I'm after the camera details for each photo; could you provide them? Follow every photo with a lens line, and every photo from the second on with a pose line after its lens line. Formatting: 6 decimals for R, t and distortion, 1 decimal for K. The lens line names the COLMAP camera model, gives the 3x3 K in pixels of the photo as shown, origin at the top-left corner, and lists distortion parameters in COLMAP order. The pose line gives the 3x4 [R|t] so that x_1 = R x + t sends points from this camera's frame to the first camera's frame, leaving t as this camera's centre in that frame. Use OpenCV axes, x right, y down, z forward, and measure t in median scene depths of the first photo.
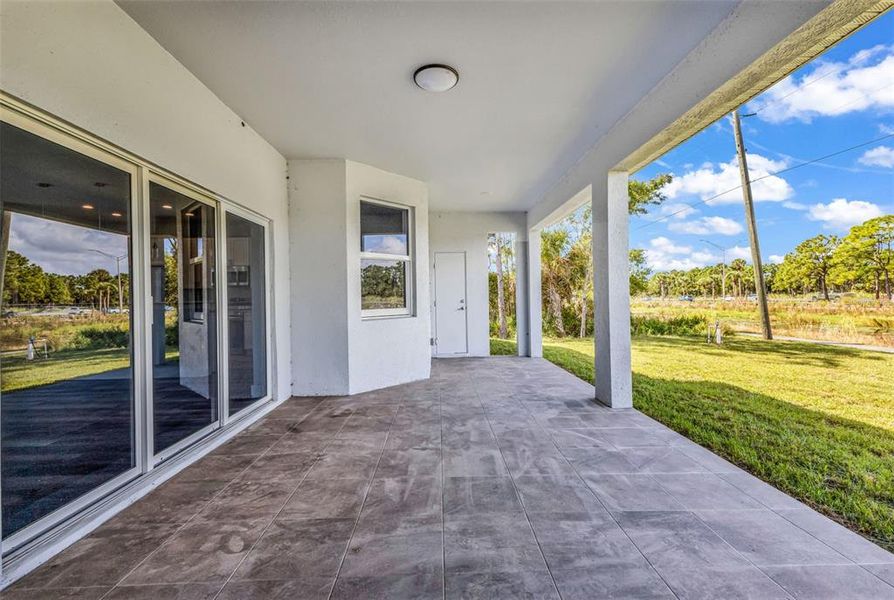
lens RADIAL K [[400.9, 0, 462.2], [0, 400.9, 302.4], [0, 0, 1]] dist [-0.000002, -0.000372]
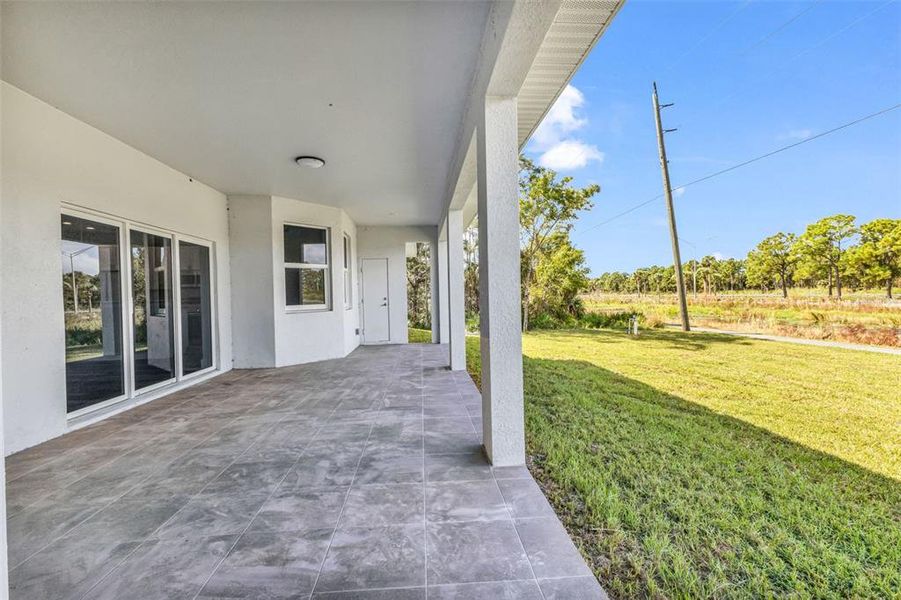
lens RADIAL K [[413.3, 0, 466.3], [0, 413.3, 303.7], [0, 0, 1]] dist [0.000022, -0.000063]
pose [[0.998736, -0.006730, 0.049811, 0.248366], [0.006242, 0.999931, 0.009935, 0.001595], [-0.049875, -0.009611, 0.998709, -0.368652]]
